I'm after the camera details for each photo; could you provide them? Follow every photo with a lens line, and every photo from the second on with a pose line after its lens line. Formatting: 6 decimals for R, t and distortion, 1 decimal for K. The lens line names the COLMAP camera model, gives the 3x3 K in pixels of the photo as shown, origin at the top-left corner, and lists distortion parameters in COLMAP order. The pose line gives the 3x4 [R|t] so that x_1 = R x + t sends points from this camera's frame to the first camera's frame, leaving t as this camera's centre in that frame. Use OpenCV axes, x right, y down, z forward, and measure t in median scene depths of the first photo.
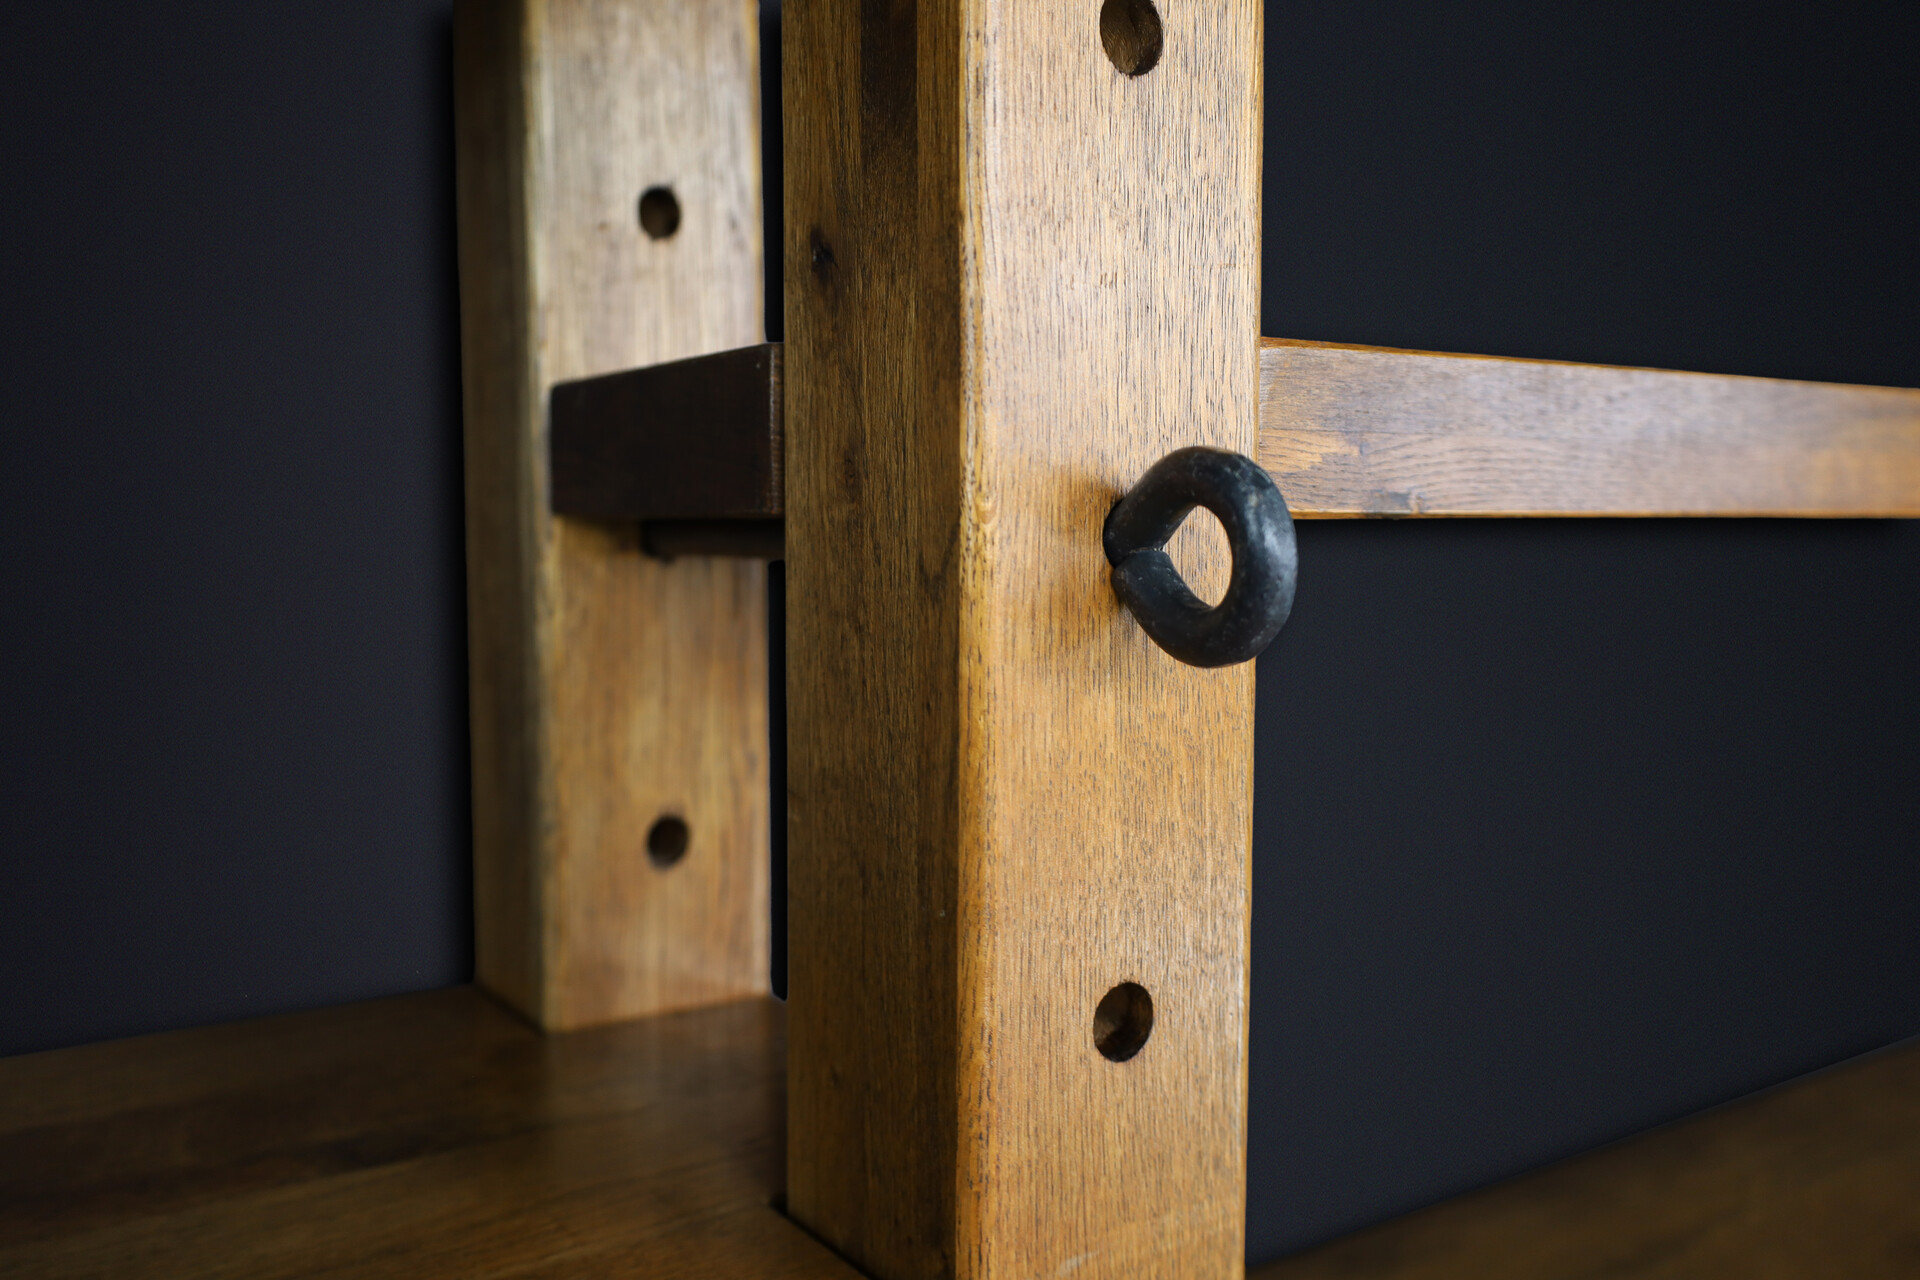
lens RADIAL K [[1654.0, 0, 960.0], [0, 1654.0, 640.0], [0, 0, 1]] dist [-0.000589, 0.004560]
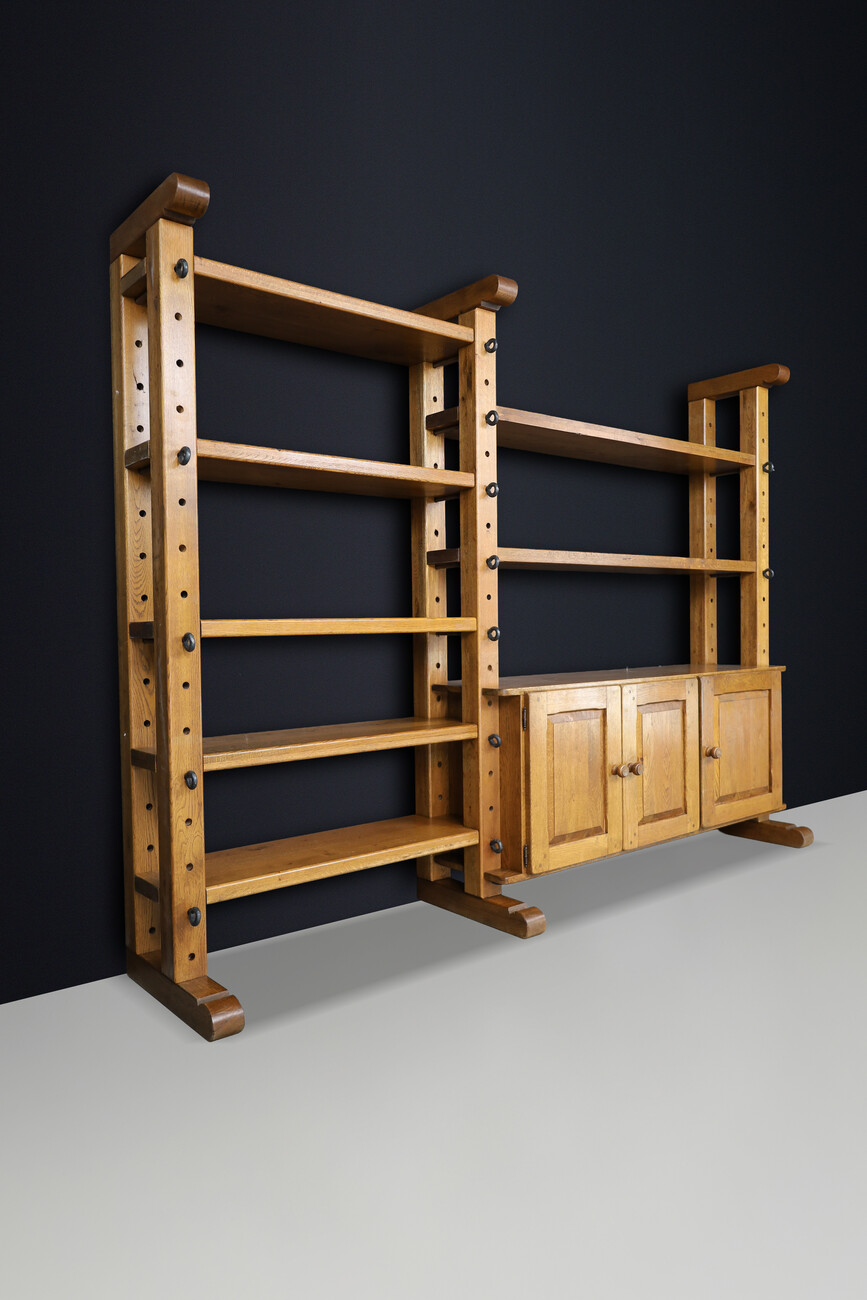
lens RADIAL K [[899.9, 0, 433.5], [0, 899.9, 650.0], [0, 0, 1]] dist [0.004835, -0.001796]
pose [[0.992955, -0.014894, 0.117549, -0.958781], [0.020300, 0.998784, -0.044932, 0.770495], [-0.116737, 0.047002, 0.992050, -4.908477]]
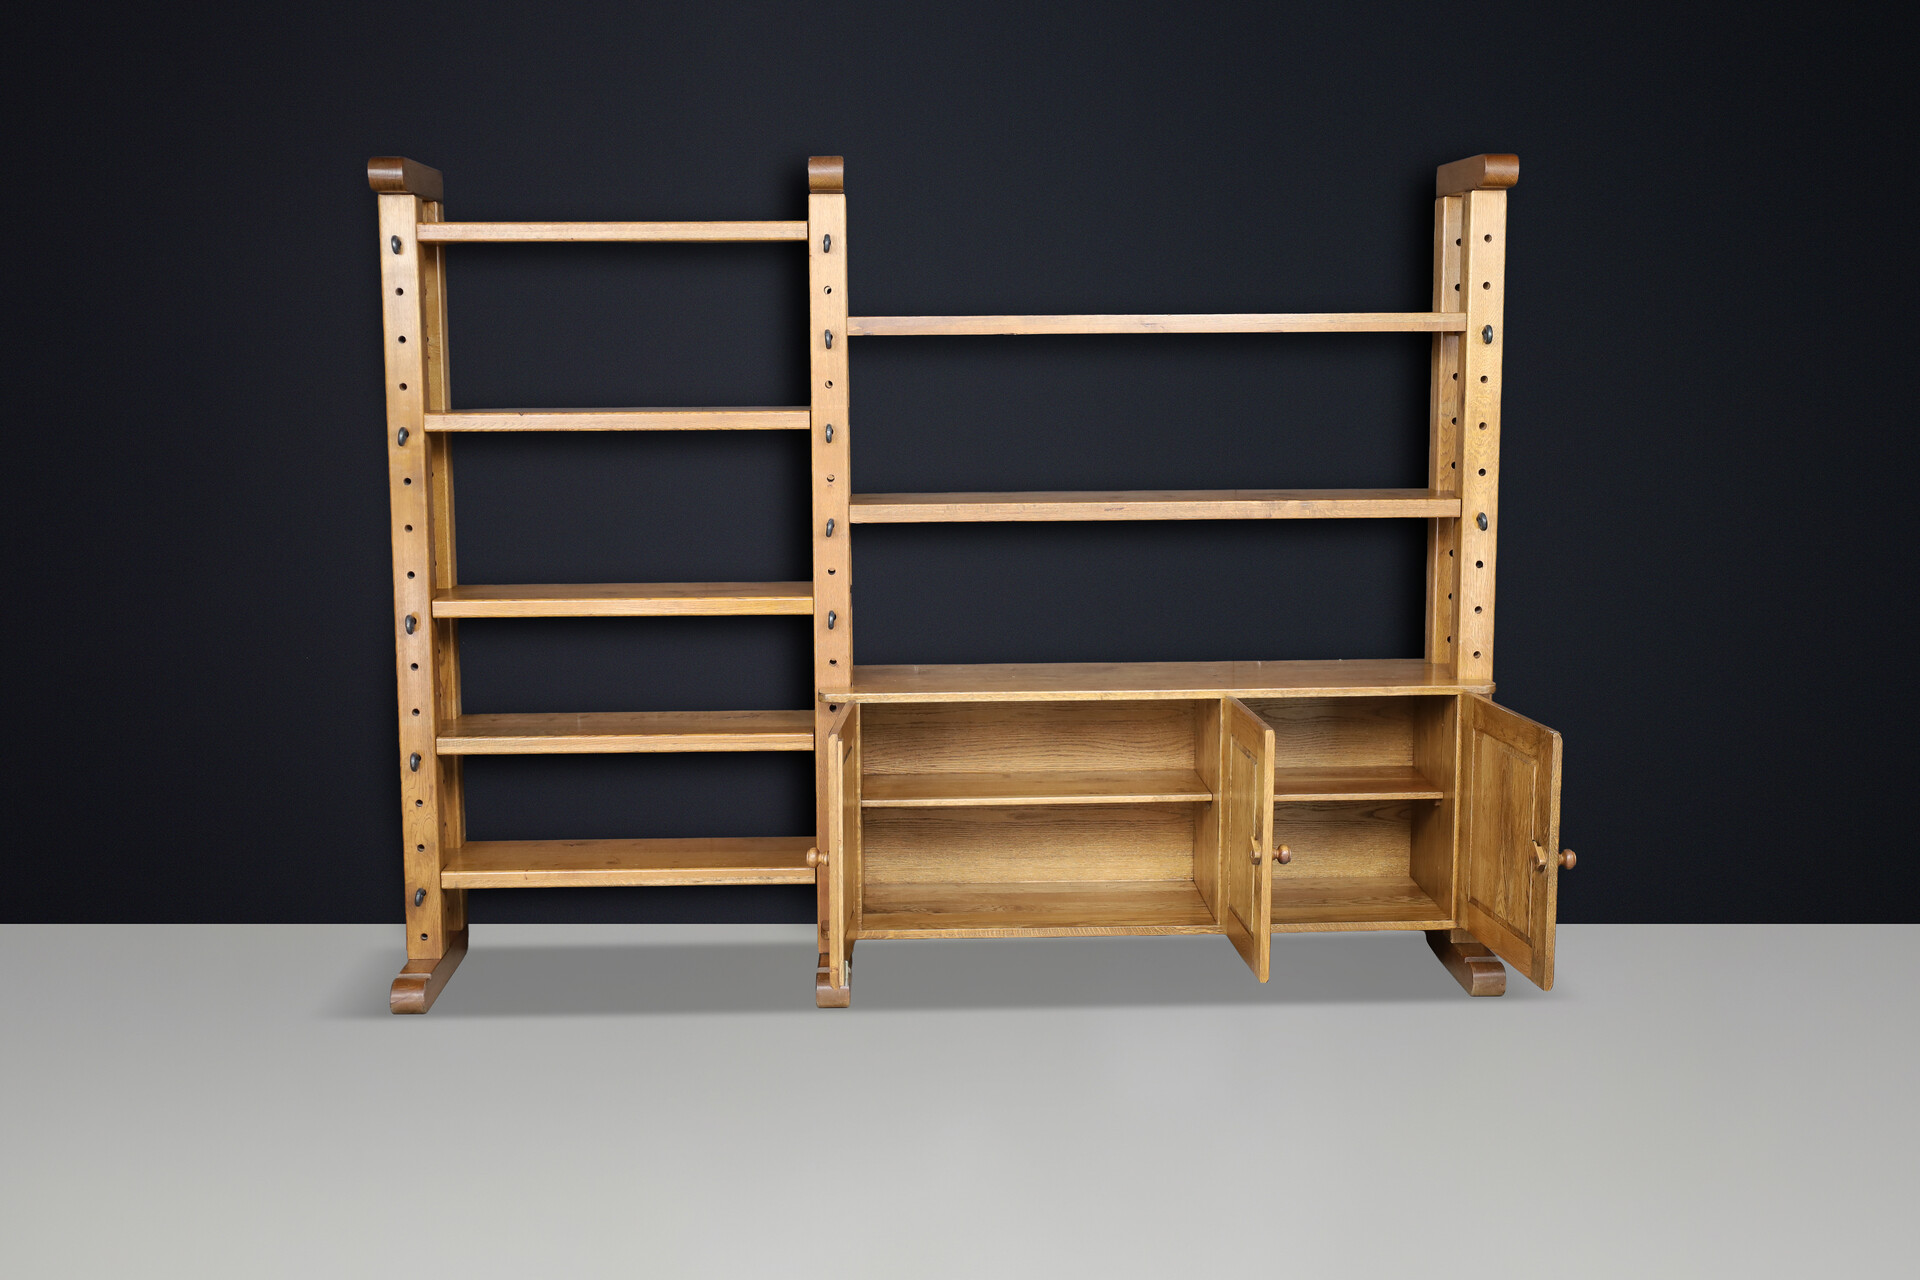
lens RADIAL K [[2098.2, 0, 952.7], [0, 2098.2, 633.5], [0, 0, 1]] dist [0.008281, 0.003769]
pose [[0.861008, 0.067762, -0.504056, 5.759792], [-0.035399, 0.996665, 0.073519, -0.286517], [0.507357, -0.045458, 0.860536, -7.809469]]
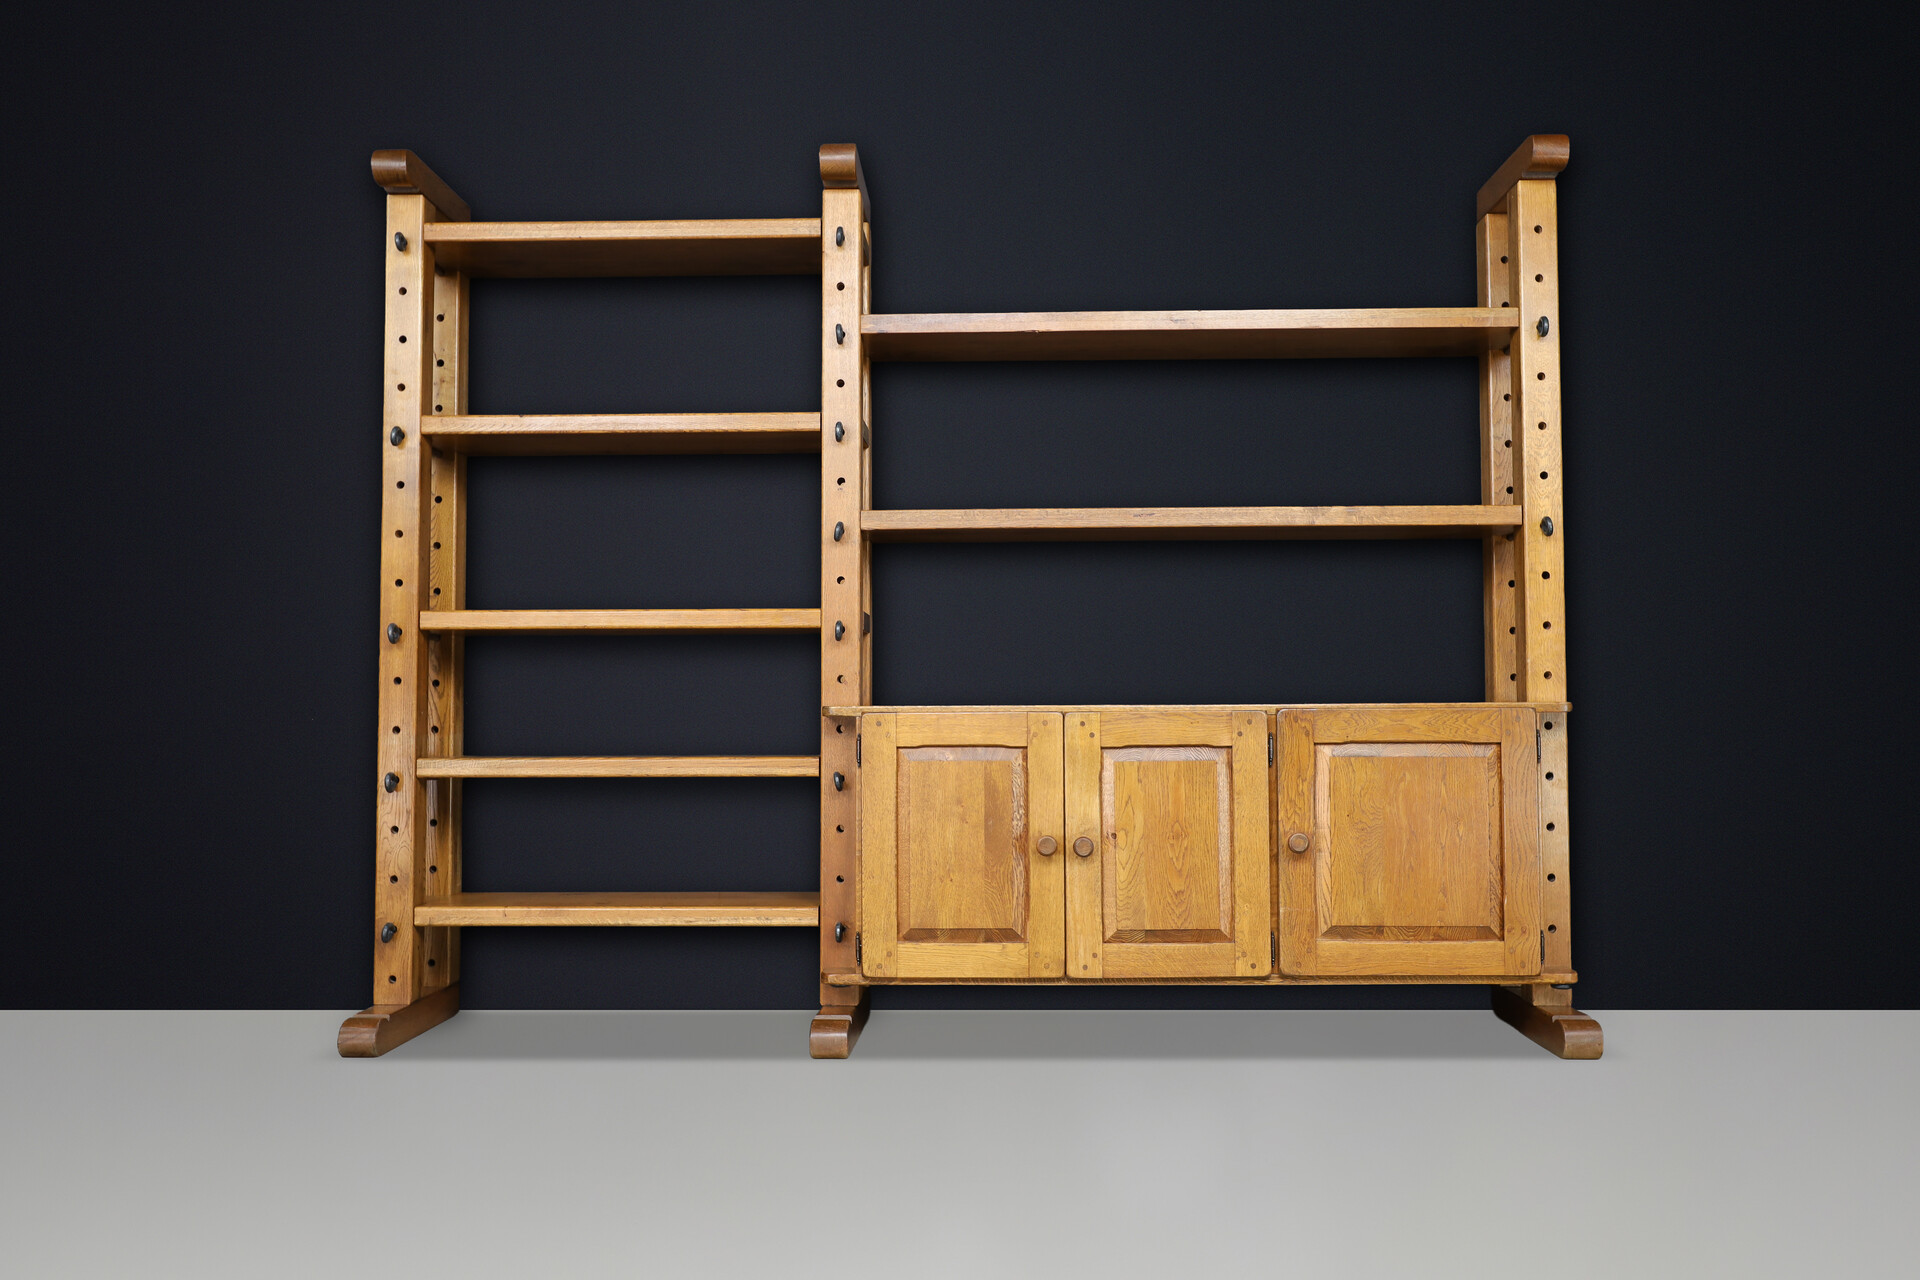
lens RADIAL K [[1654.0, 0, 960.0], [0, 1654.0, 640.0], [0, 0, 1]] dist [-0.000589, 0.004560]
pose [[0.829491, -0.024451, -0.557985, 4.724472], [-0.041826, 0.993516, -0.105715, 1.228391], [0.556952, 0.111028, 0.823090, -5.162837]]
